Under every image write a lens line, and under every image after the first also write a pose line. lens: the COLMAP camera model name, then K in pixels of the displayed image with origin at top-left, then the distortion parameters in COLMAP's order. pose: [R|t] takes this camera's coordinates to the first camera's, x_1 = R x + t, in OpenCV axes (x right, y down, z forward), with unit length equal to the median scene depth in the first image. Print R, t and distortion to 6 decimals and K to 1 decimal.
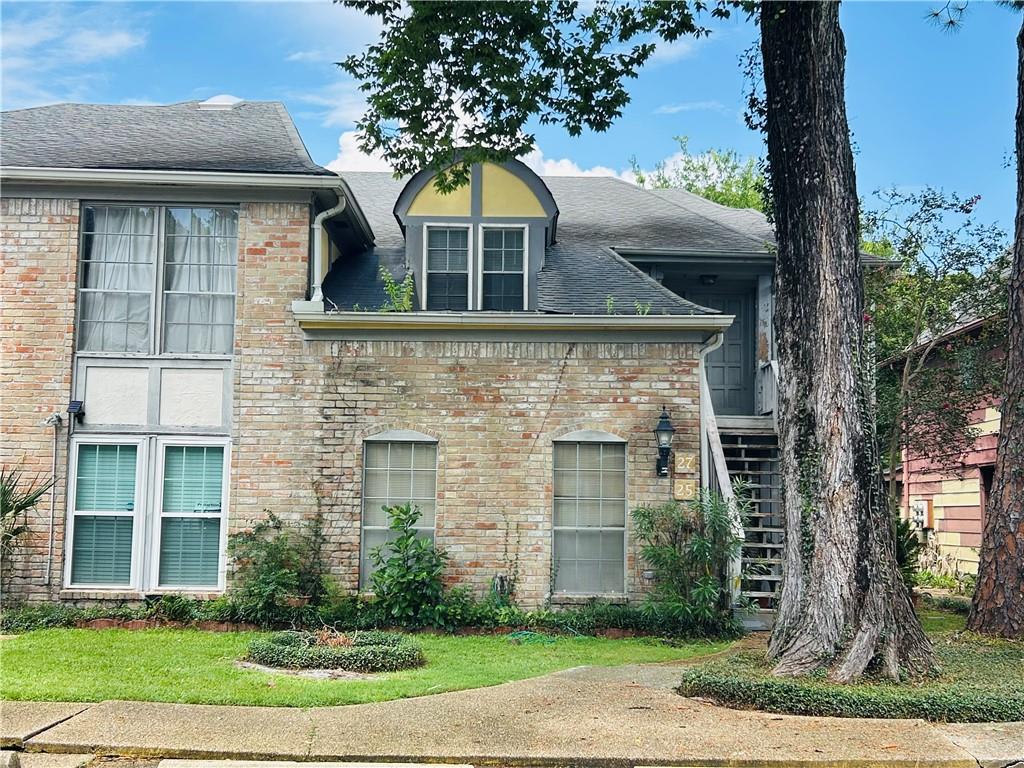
lens RADIAL K [[1260.9, 0, 517.3], [0, 1260.9, 381.1], [0, 0, 1]] dist [0.076971, 0.000000]
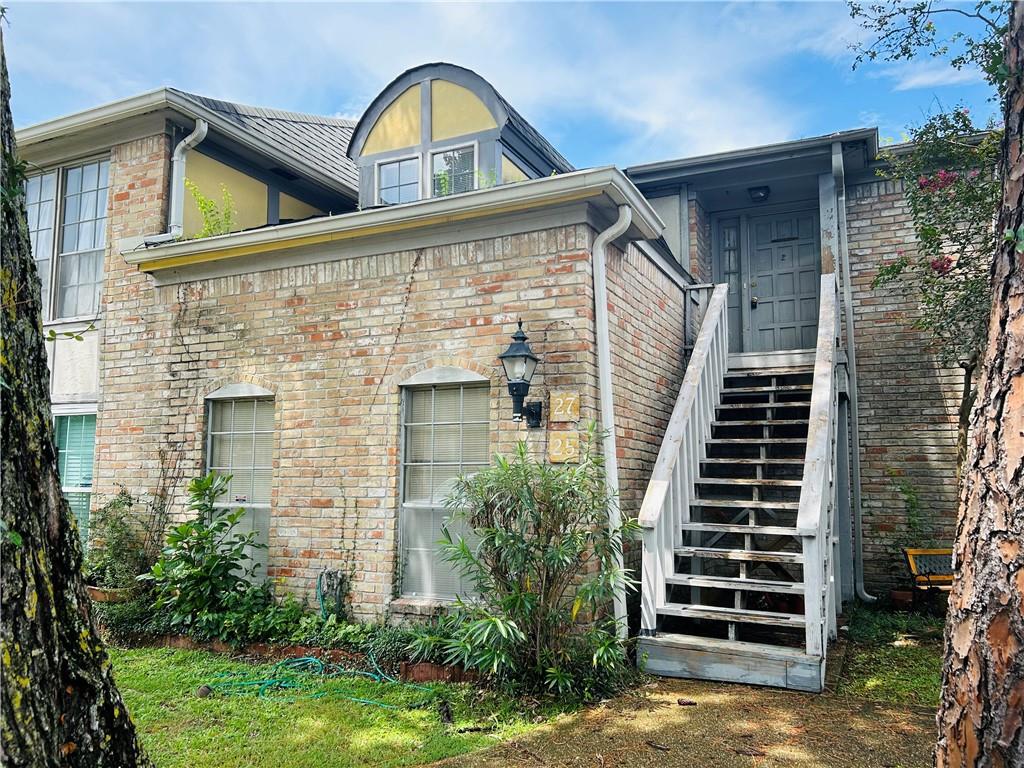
lens RADIAL K [[758.2, 0, 536.9], [0, 758.2, 390.9], [0, 0, 1]] dist [0.038002, -0.051780]
pose [[0.910392, -0.058791, -0.409549, 0.281010], [0.056783, 0.998241, -0.017075, 0.062526], [0.409832, -0.007710, 0.912128, 0.633973]]
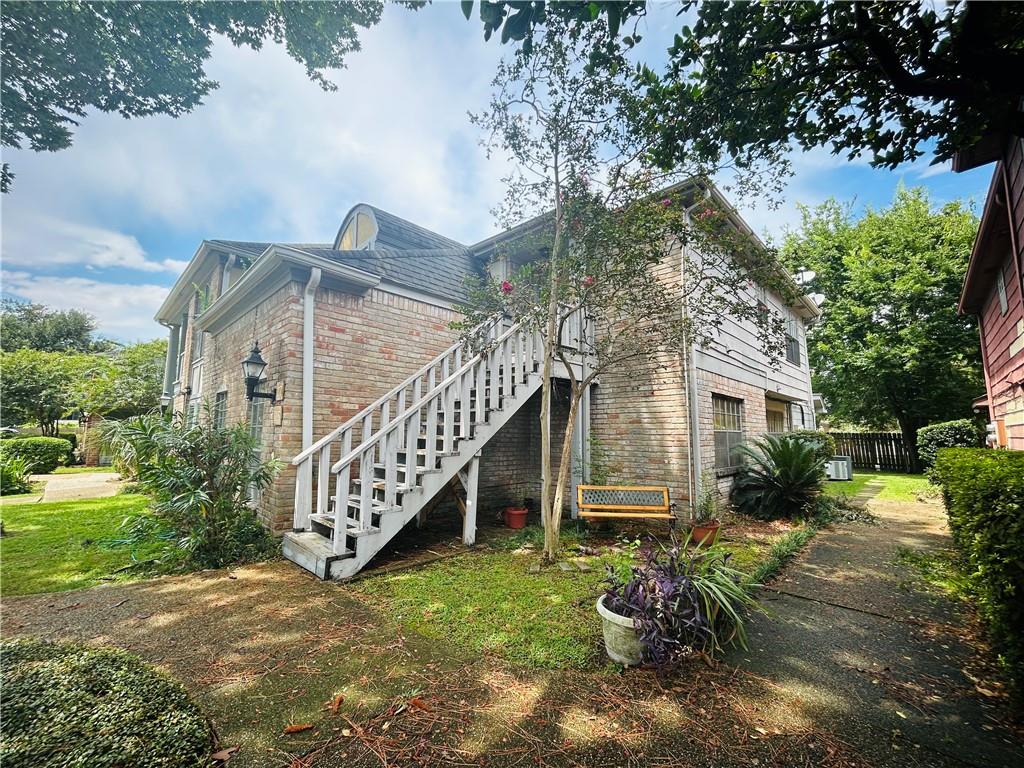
lens RADIAL K [[414.2, 0, 514.8], [0, 414.2, 386.9], [0, 0, 1]] dist [0.003870, -0.000091]
pose [[0.724999, -0.088402, -0.683054, 0.539345], [0.078945, 0.995859, -0.045093, 0.095502], [0.684211, -0.021231, 0.728975, 0.887539]]
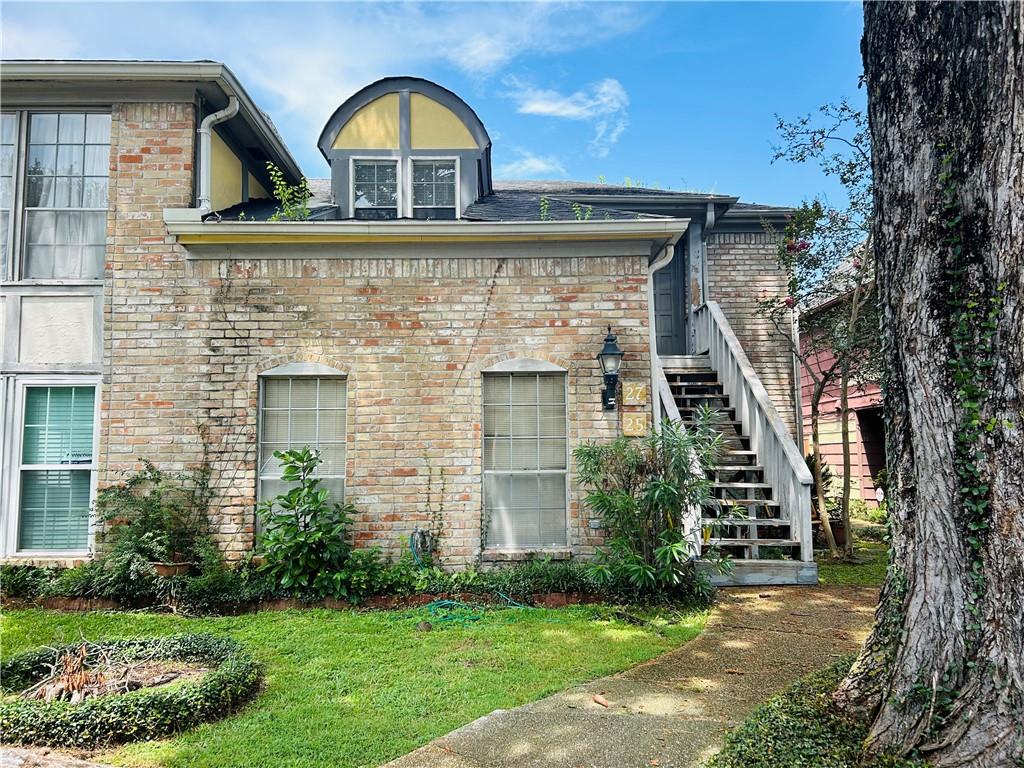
lens RADIAL K [[758.2, 0, 516.8], [0, 758.2, 389.7], [0, 0, 1]] dist [0.038002, -0.051780]
pose [[0.999510, -0.021571, 0.022699, 0.040660], [0.021278, 0.999688, 0.013093, 0.053418], [-0.022974, -0.012604, 0.999657, 0.482072]]
